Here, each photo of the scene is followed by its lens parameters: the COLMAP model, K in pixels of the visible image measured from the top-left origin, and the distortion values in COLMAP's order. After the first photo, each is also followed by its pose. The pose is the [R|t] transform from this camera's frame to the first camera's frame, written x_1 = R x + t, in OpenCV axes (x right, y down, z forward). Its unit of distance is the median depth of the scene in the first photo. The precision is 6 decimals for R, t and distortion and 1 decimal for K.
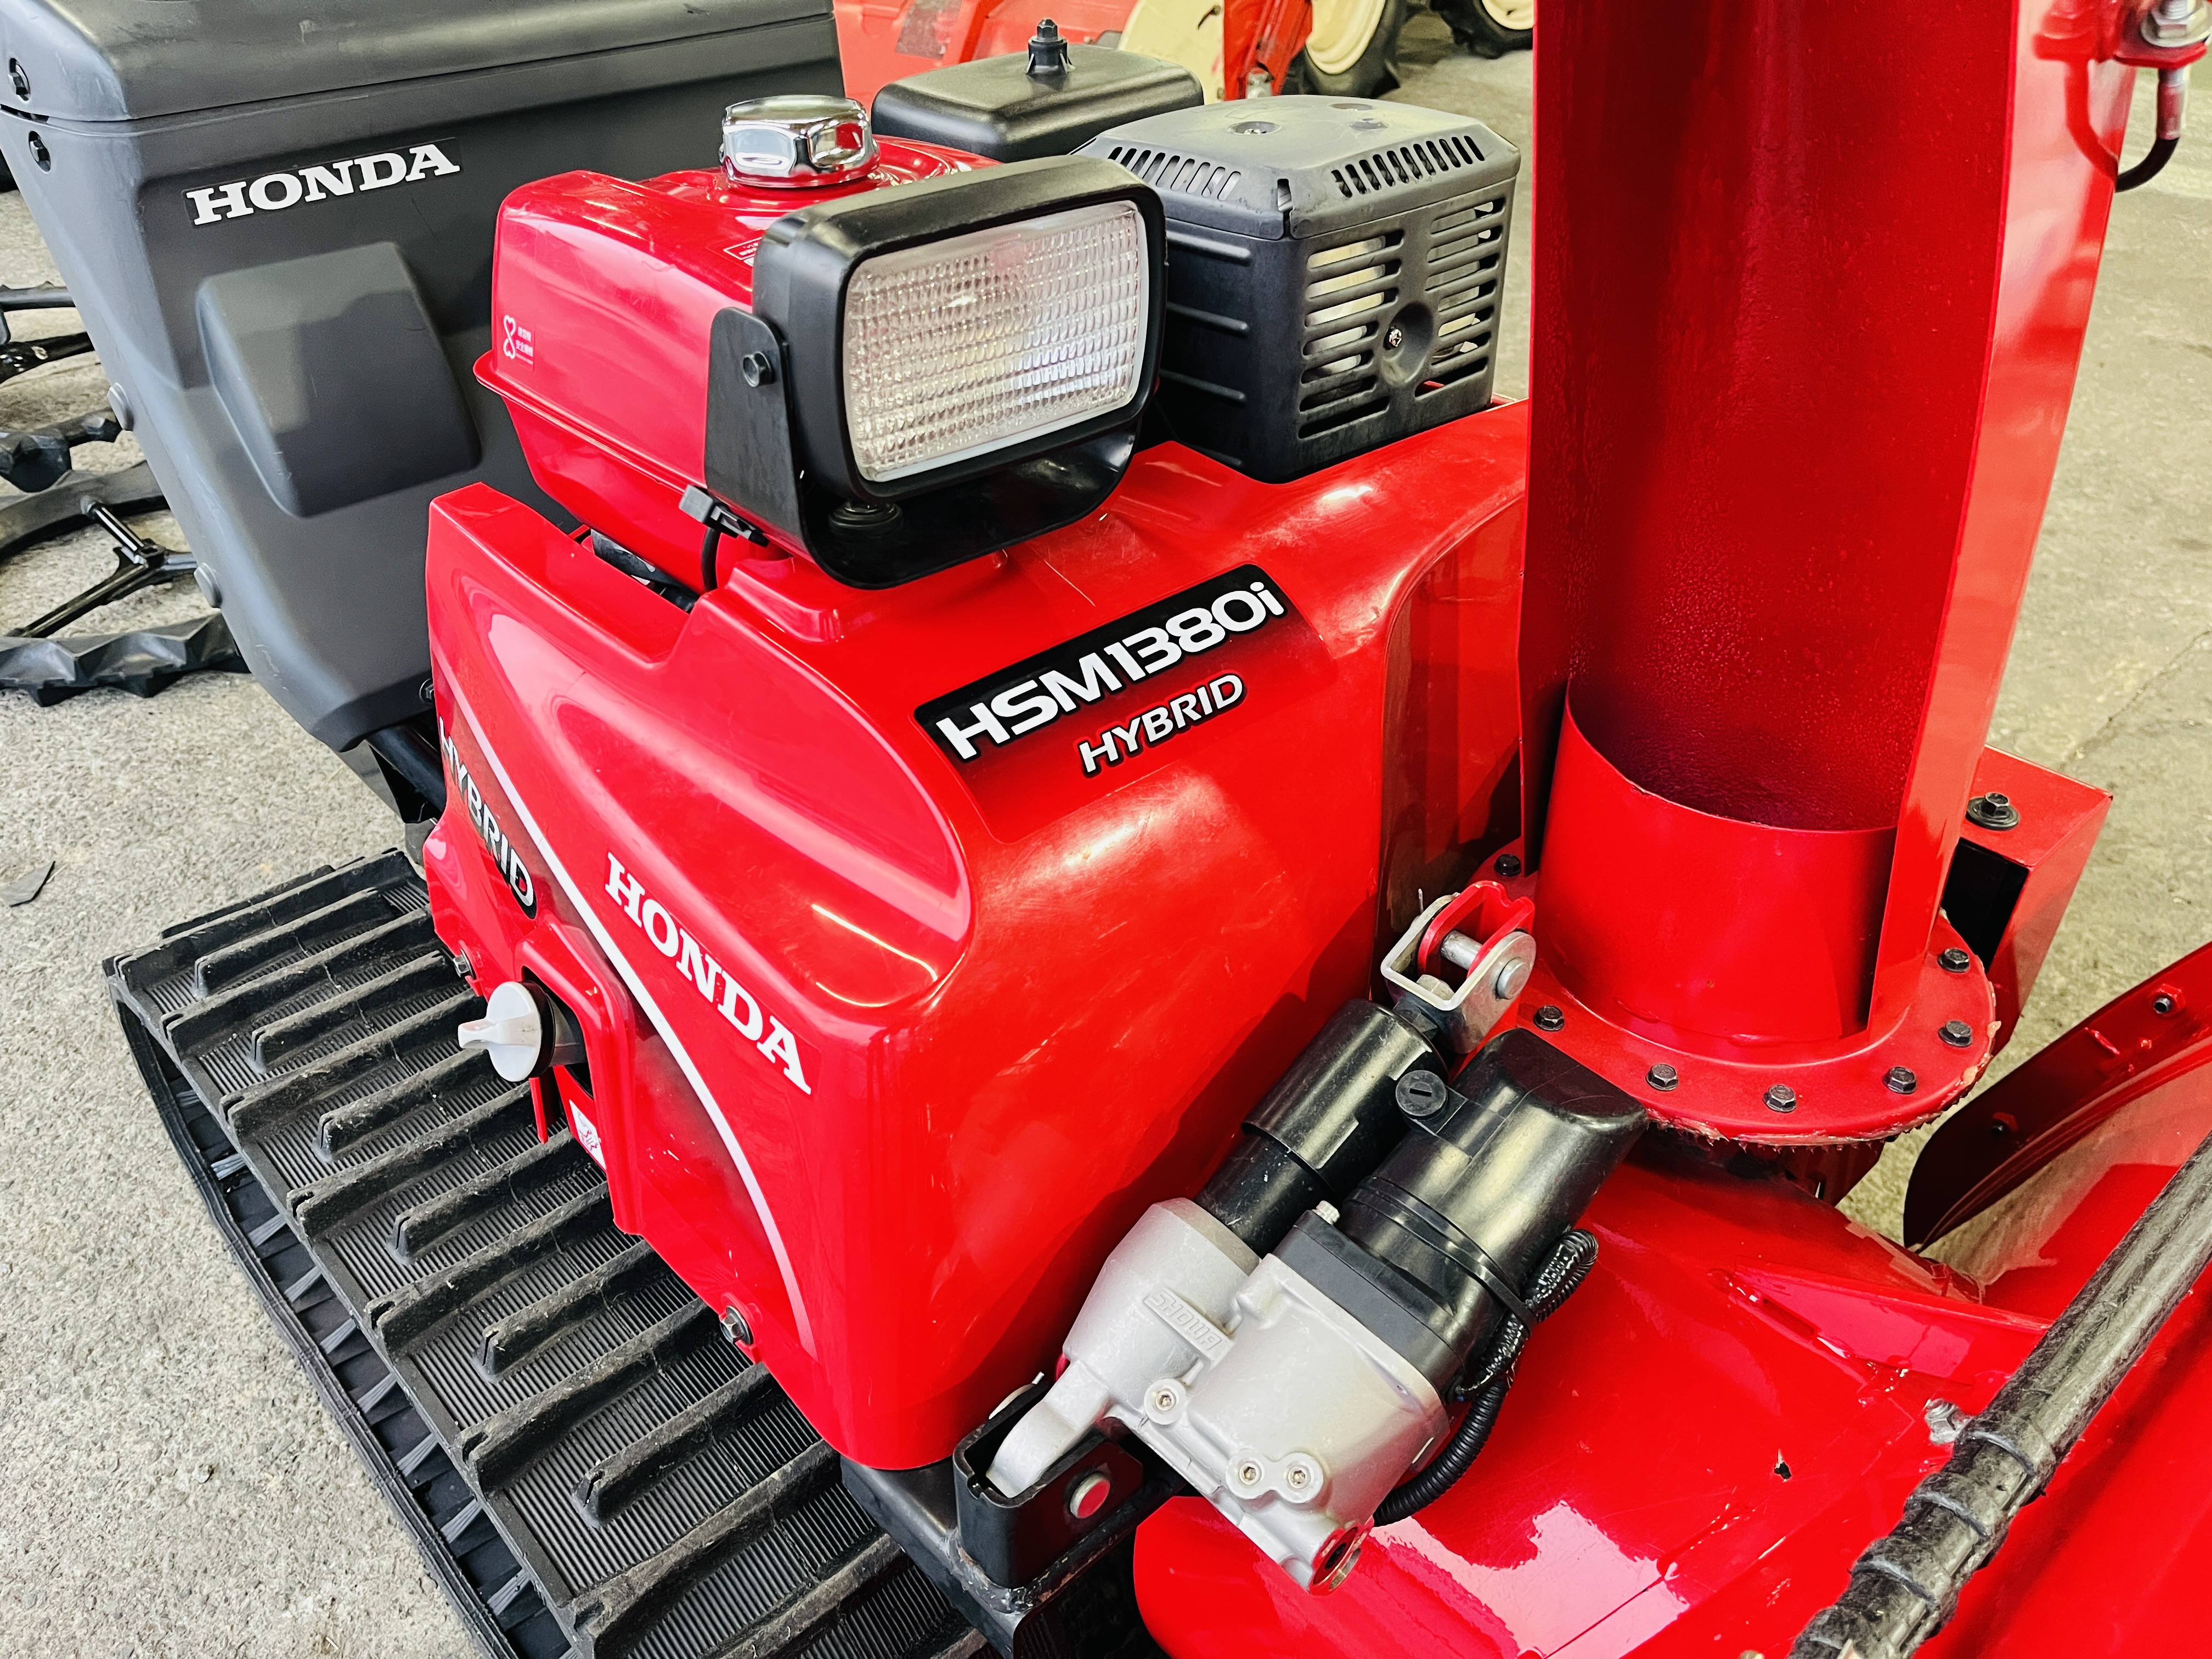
lens RADIAL K [[1628.3, 0, 1118.5], [0, 1628.3, 779.5], [0, 0, 1]] dist [0.055374, -0.092678]
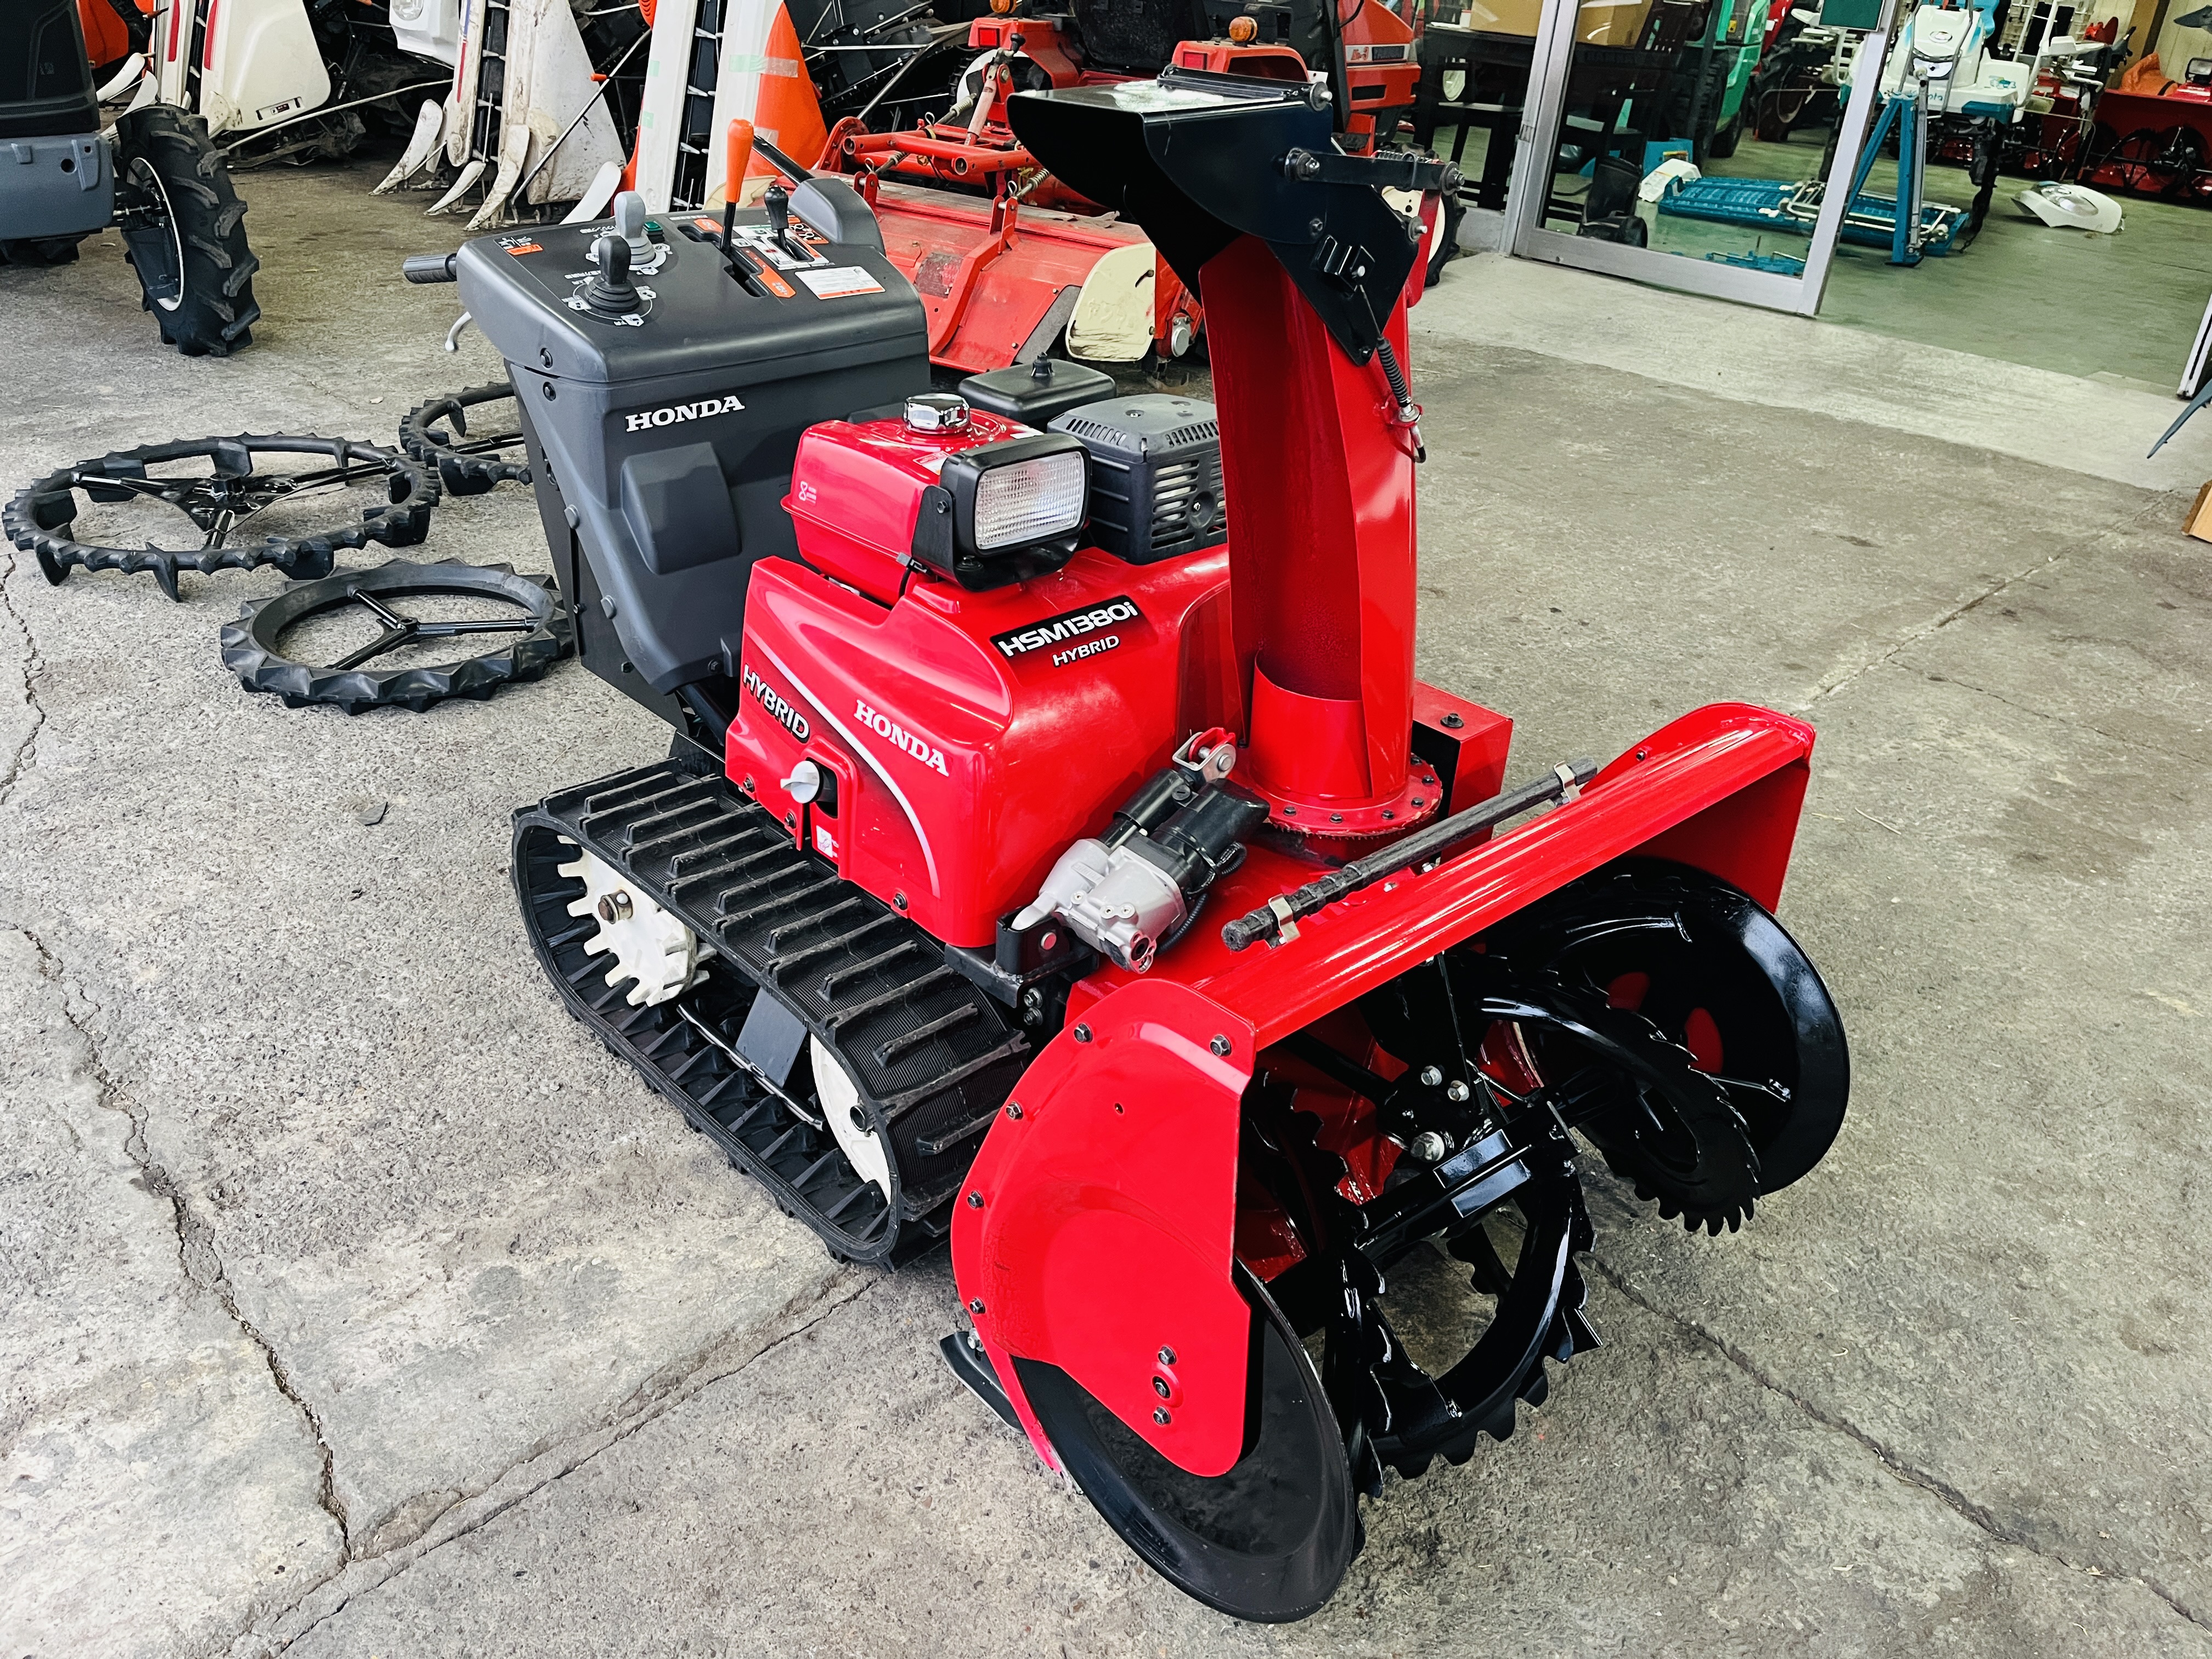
lens RADIAL K [[1628.3, 0, 1118.5], [0, 1628.3, 779.5], [0, 0, 1]] dist [0.055374, -0.092678]
pose [[0.998879, 0.030424, 0.036264, -0.006637], [-0.026705, 0.994732, -0.098972, 0.355181], [-0.039084, 0.097893, 0.994429, -1.285703]]
